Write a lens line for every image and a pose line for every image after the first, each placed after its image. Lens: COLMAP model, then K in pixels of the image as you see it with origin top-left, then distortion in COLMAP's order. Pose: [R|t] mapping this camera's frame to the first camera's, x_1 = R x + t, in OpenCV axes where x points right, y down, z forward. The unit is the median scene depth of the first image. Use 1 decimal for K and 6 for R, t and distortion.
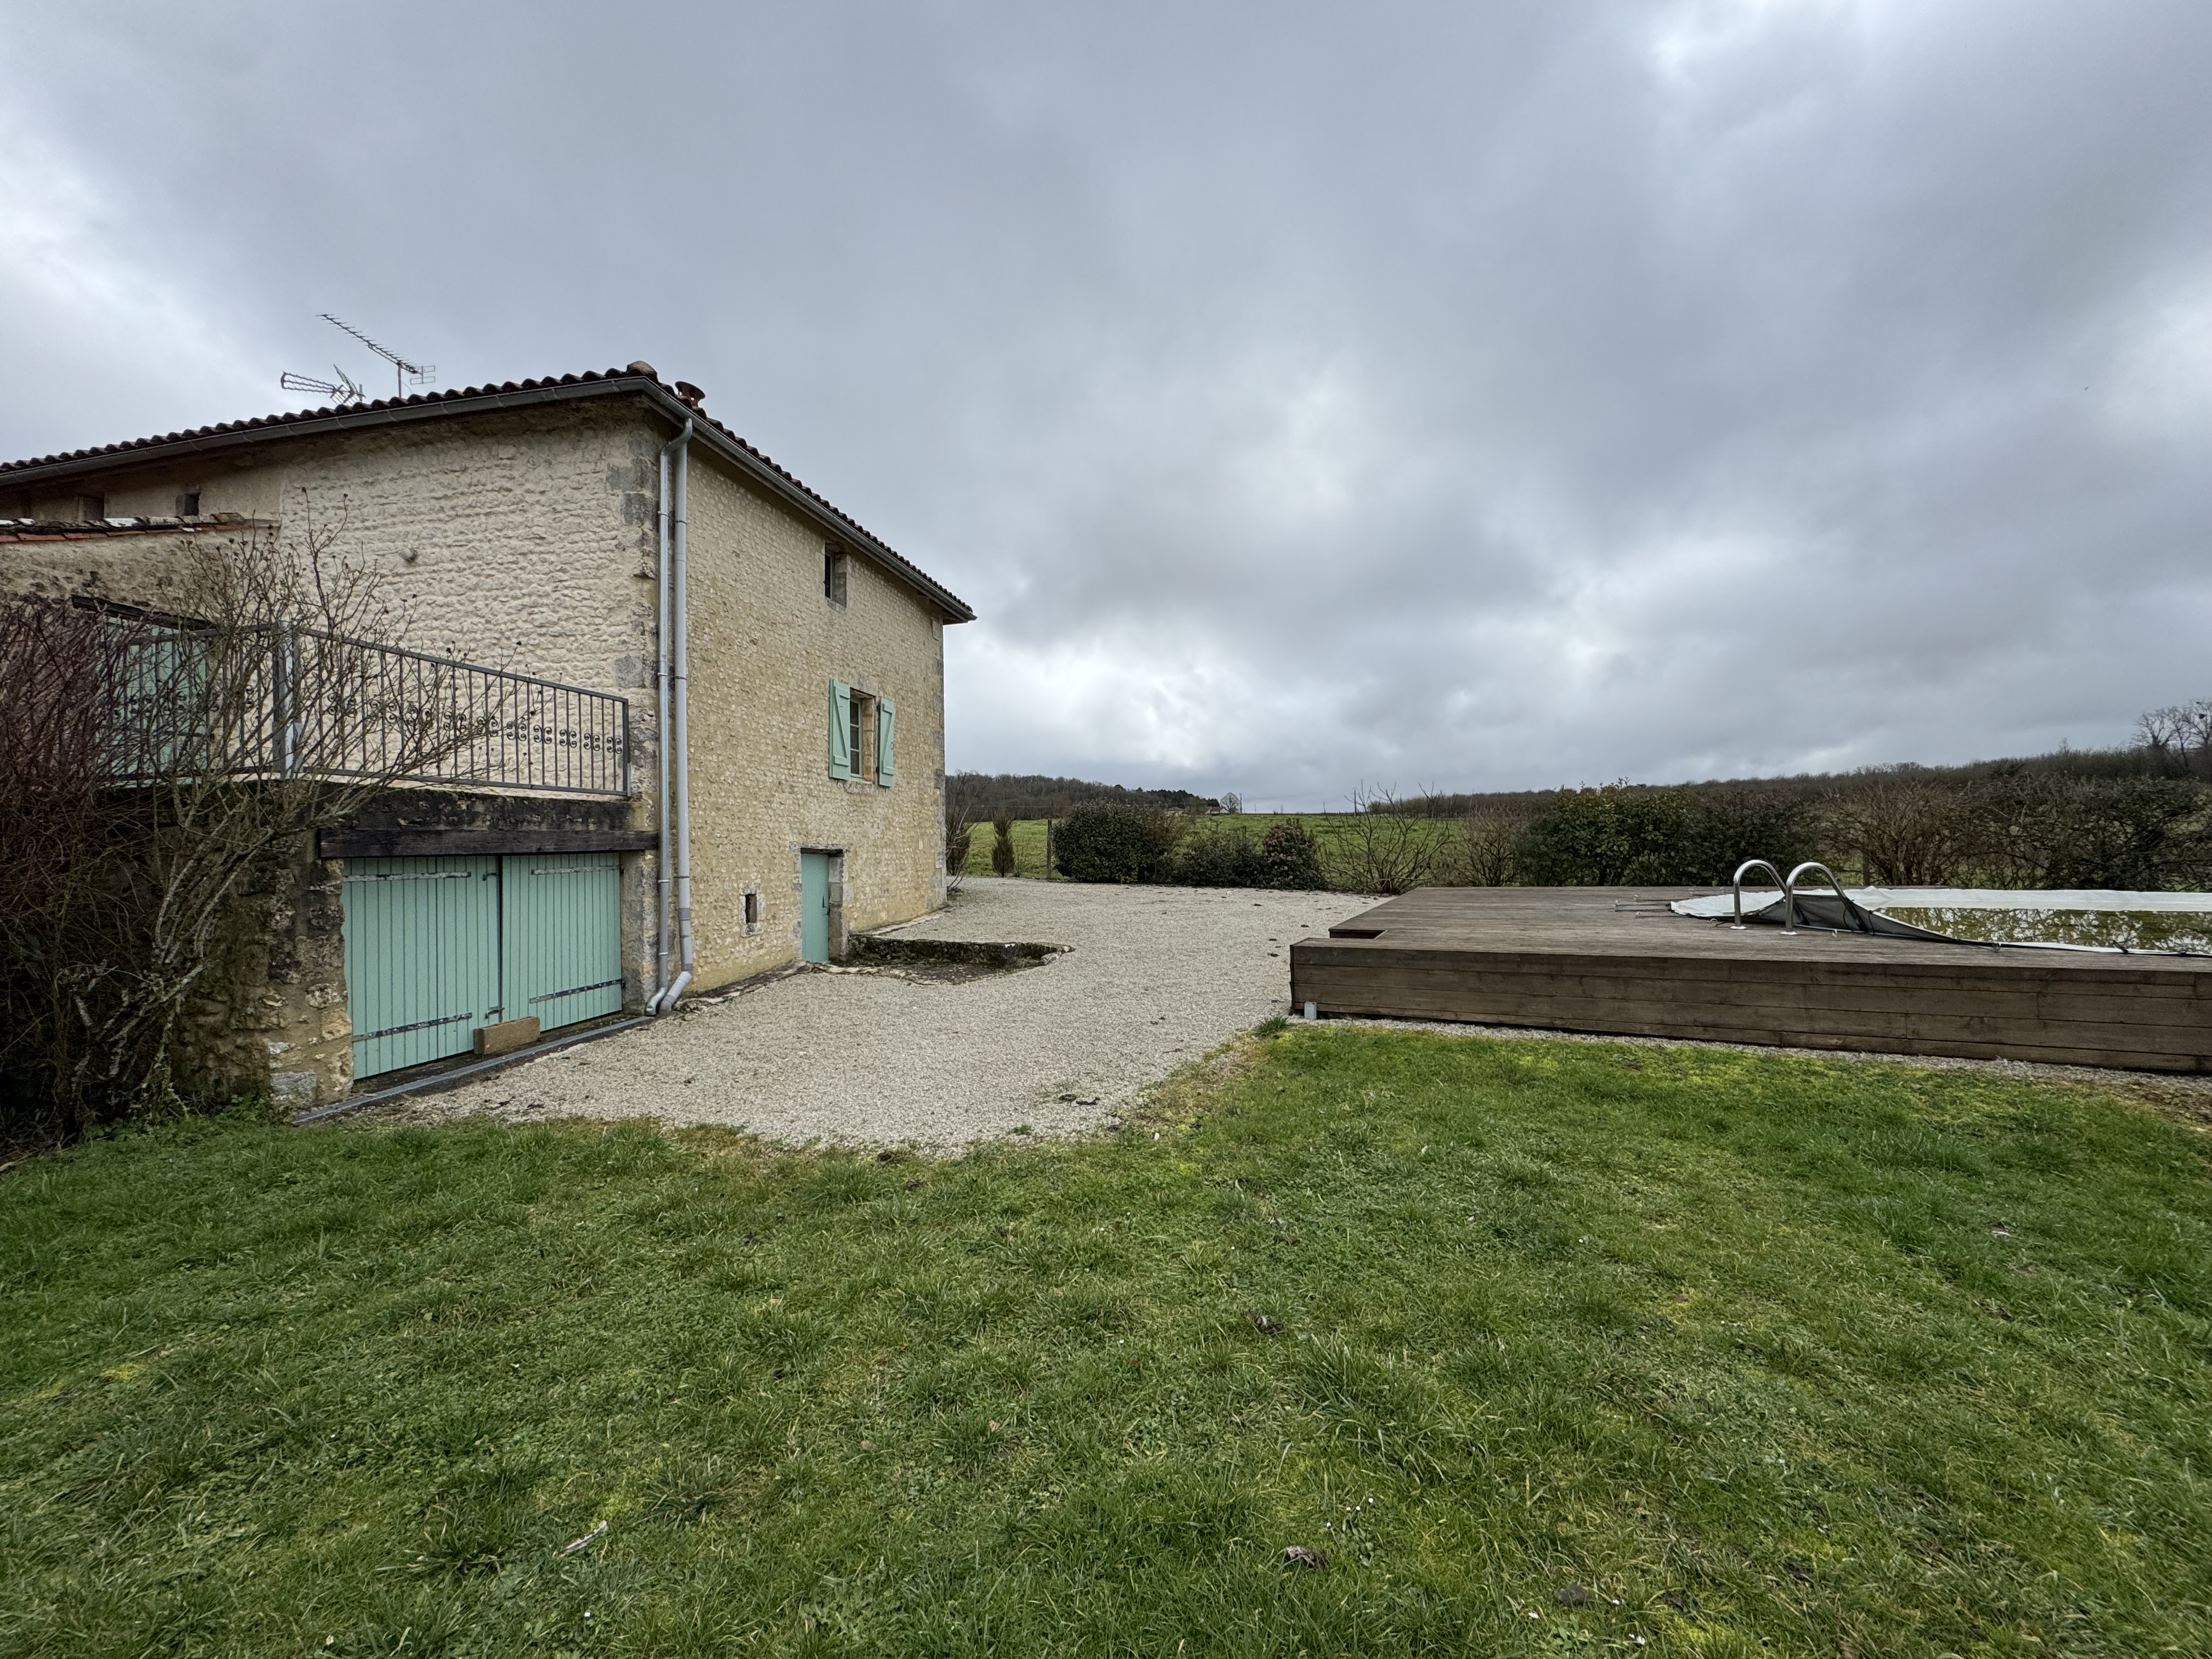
lens RADIAL K [[875.0, 0, 1102.2], [0, 875.0, 830.6], [0, 0, 1]] dist [-0.000546, -0.001773]
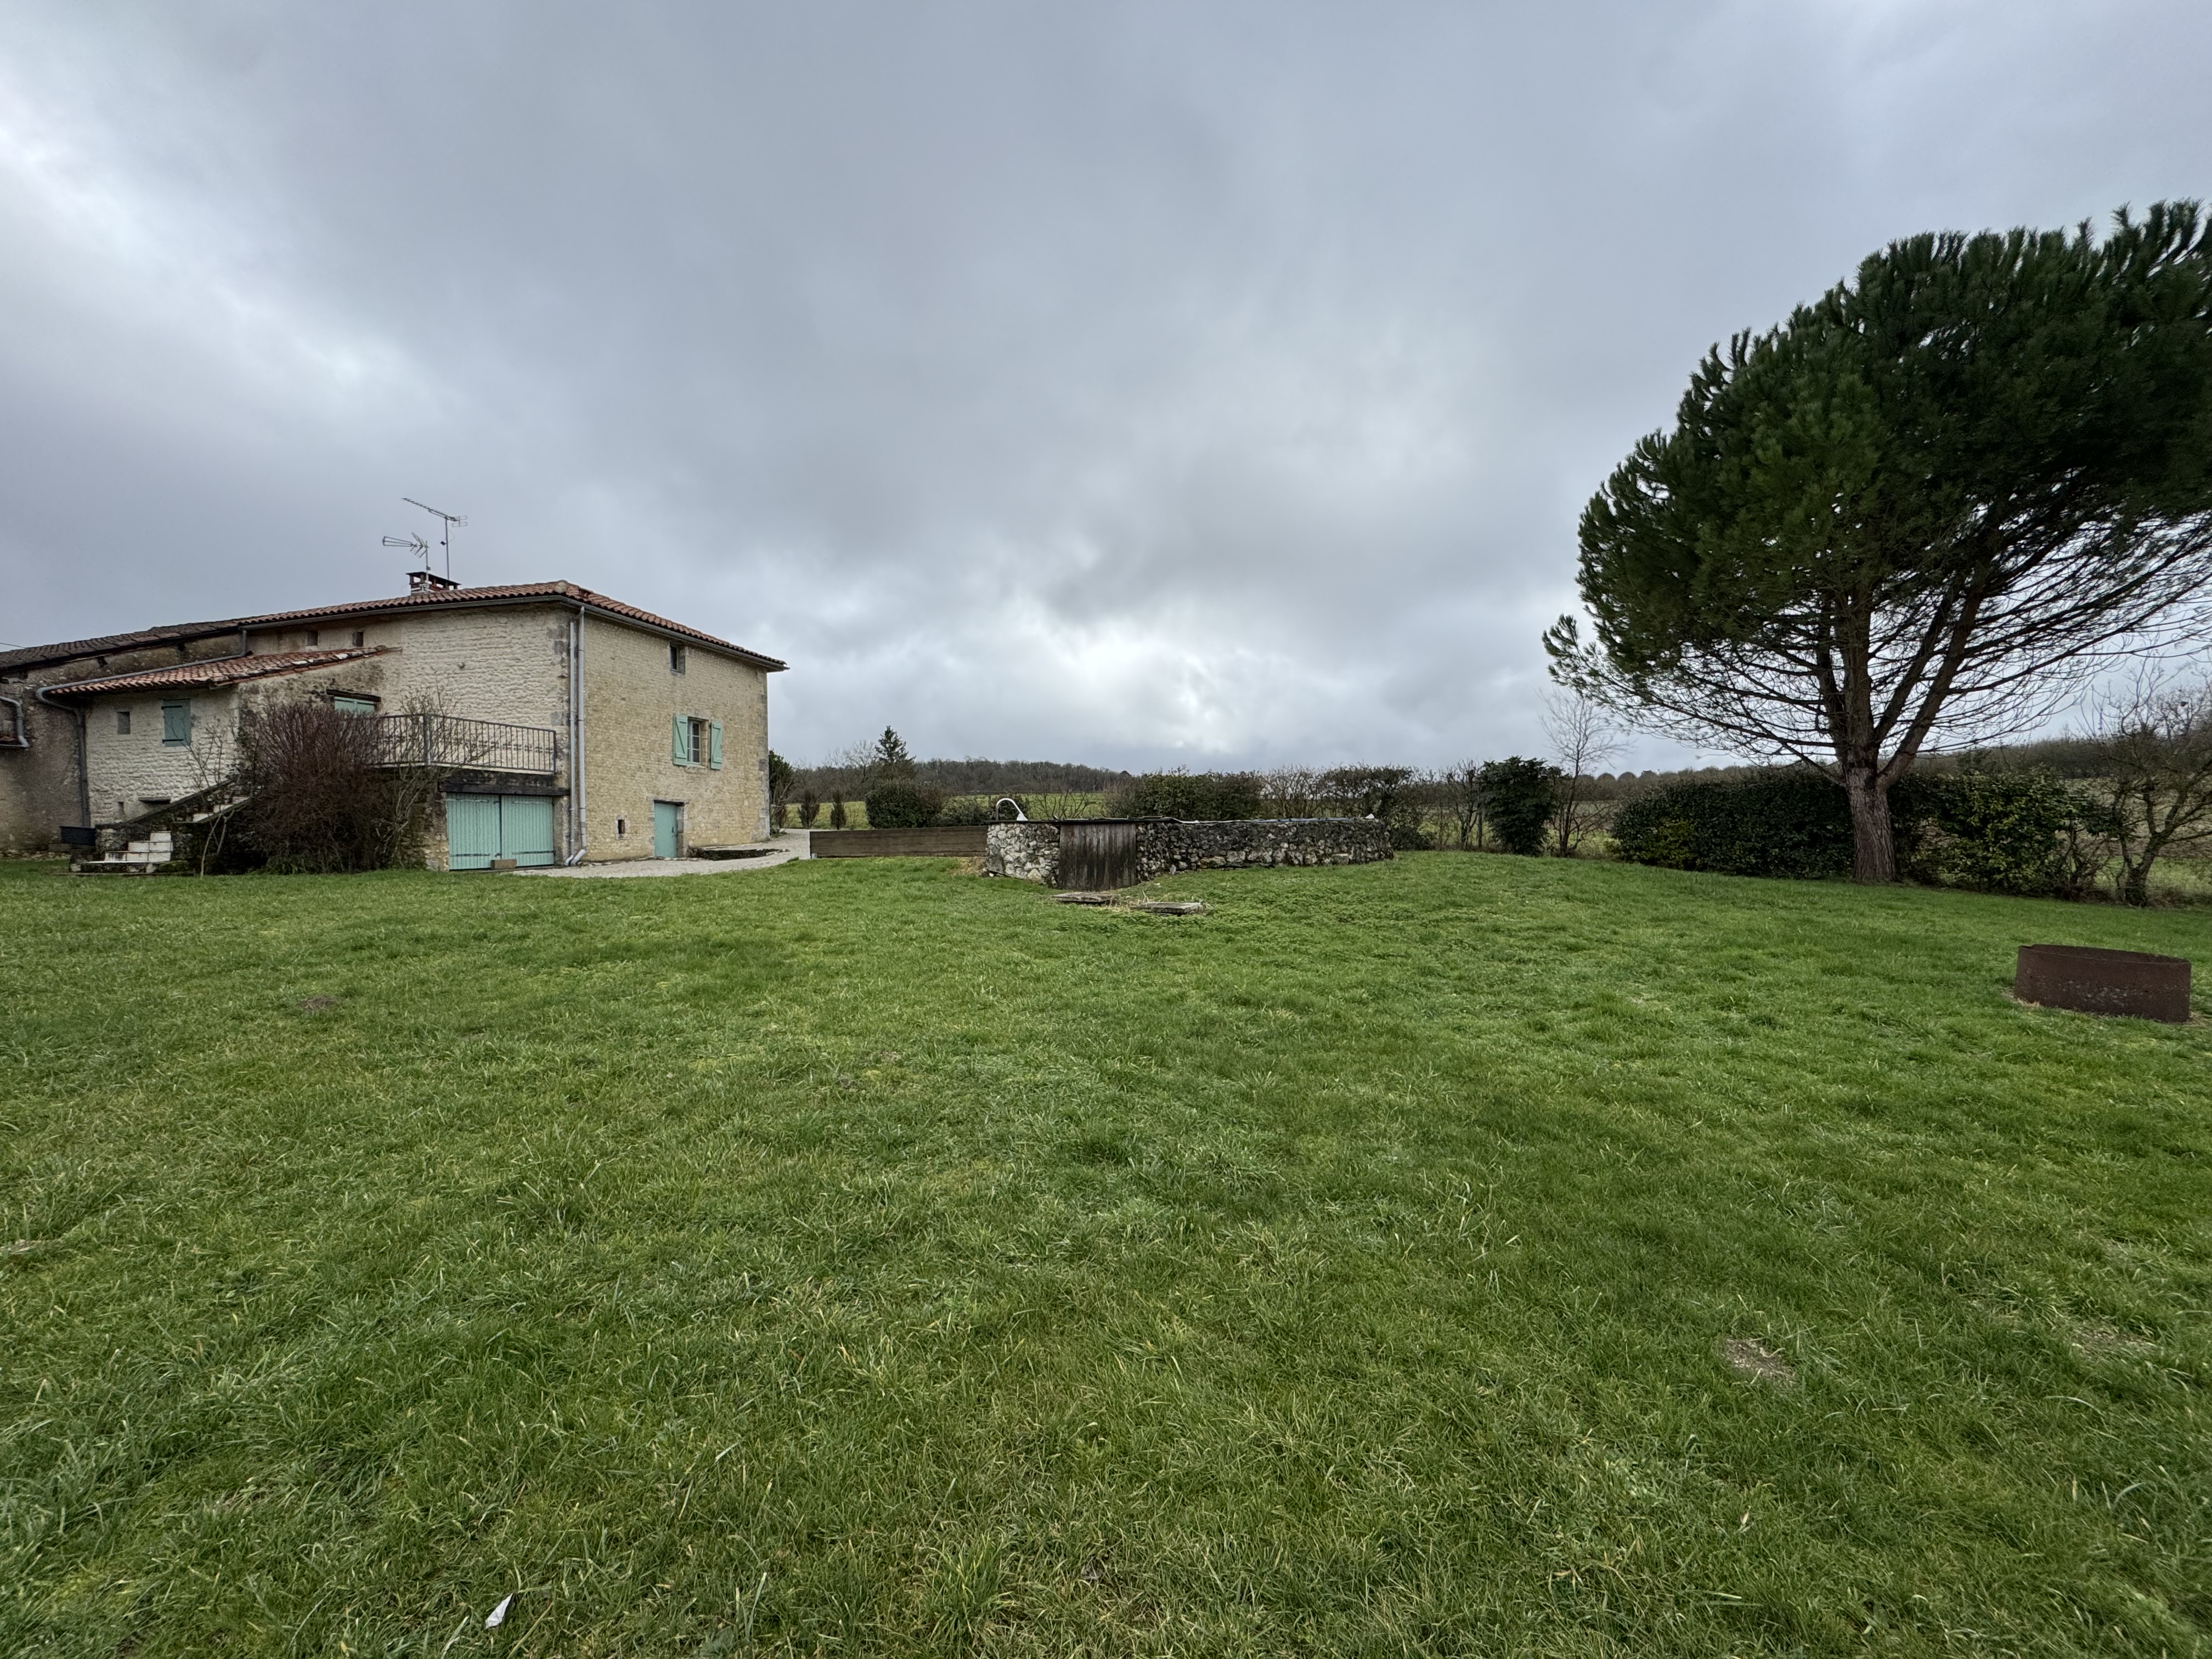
lens RADIAL K [[875.0, 0, 1101.0], [0, 875.0, 830.7], [0, 0, 1]] dist [-0.000546, -0.001773]
pose [[0.999840, 0.002738, -0.017662, 0.917522], [-0.002447, 0.999862, 0.016457, 0.071189], [0.017704, -0.016411, 0.999709, -1.258877]]
